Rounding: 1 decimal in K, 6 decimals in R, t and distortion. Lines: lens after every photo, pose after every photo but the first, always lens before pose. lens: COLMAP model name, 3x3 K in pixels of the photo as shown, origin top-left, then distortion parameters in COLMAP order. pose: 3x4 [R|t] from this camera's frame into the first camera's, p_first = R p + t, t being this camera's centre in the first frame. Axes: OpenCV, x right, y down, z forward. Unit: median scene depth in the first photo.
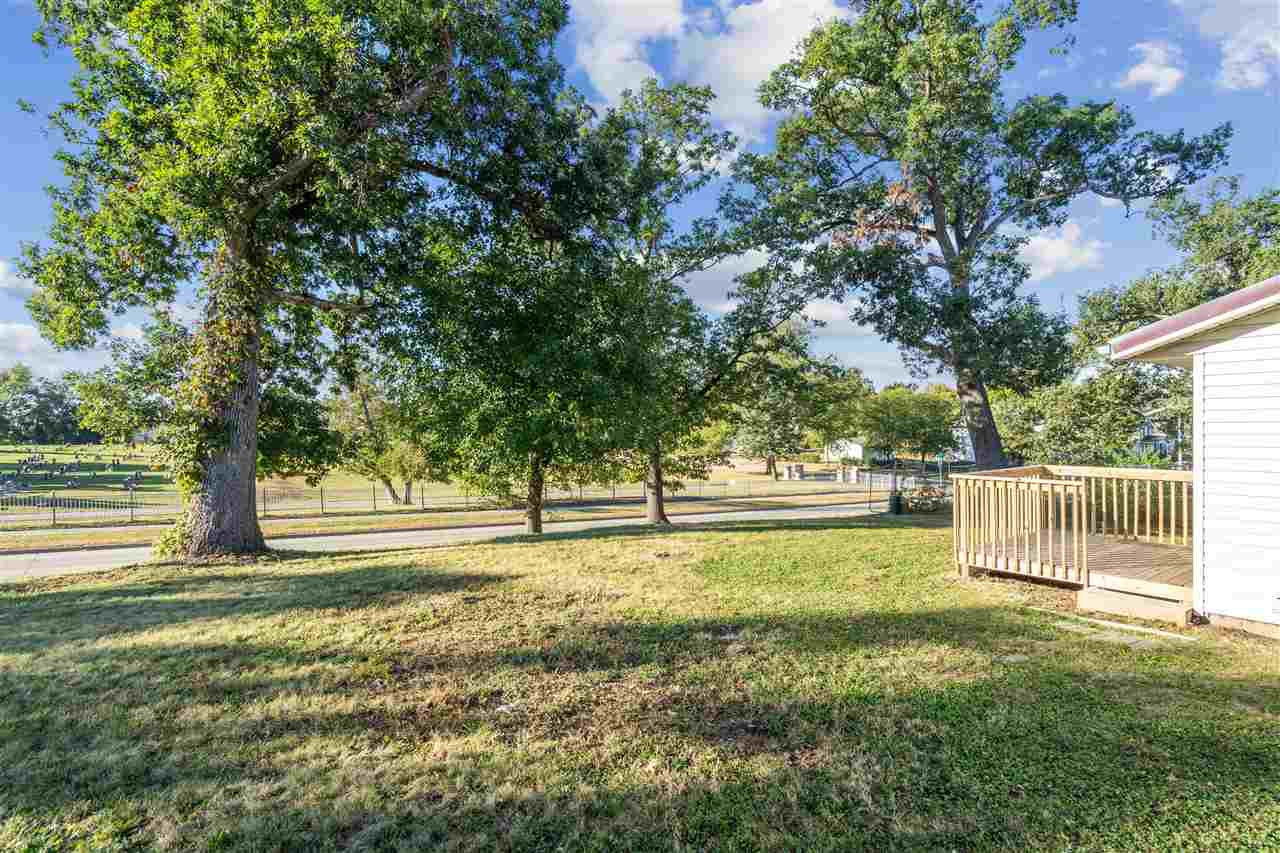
lens RADIAL K [[669.8, 0, 640.0], [0, 669.8, 426.5], [0, 0, 1]] dist [-0.000345, 0.000139]
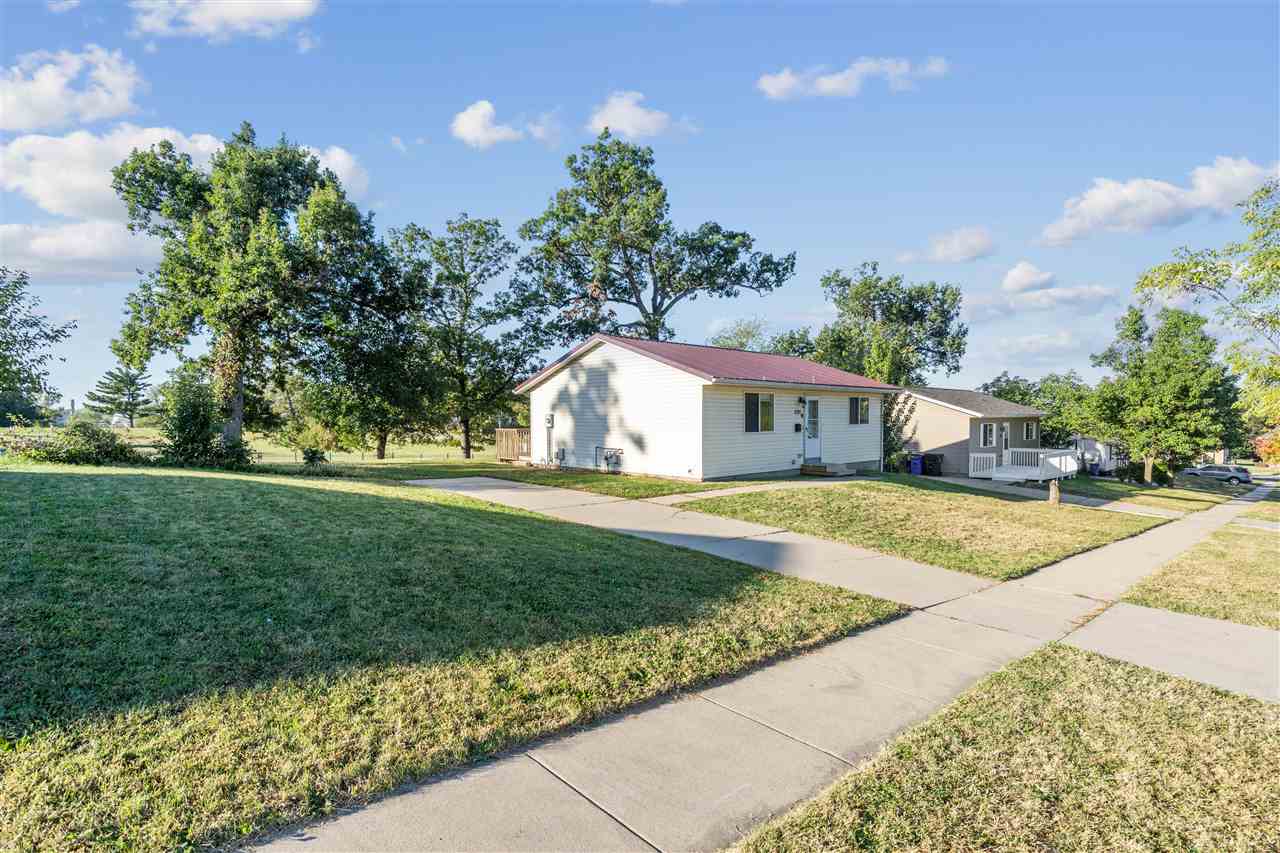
lens RADIAL K [[643.3, 0, 640.0], [0, 643.3, 426.5], [0, 0, 1]] dist [-0.001899, -0.000087]
pose [[0.993497, 0.011164, 0.113311, 0.355239], [-0.012485, 0.999862, 0.010954, 0.010276], [-0.113174, -0.012298, 0.993499, -0.893176]]
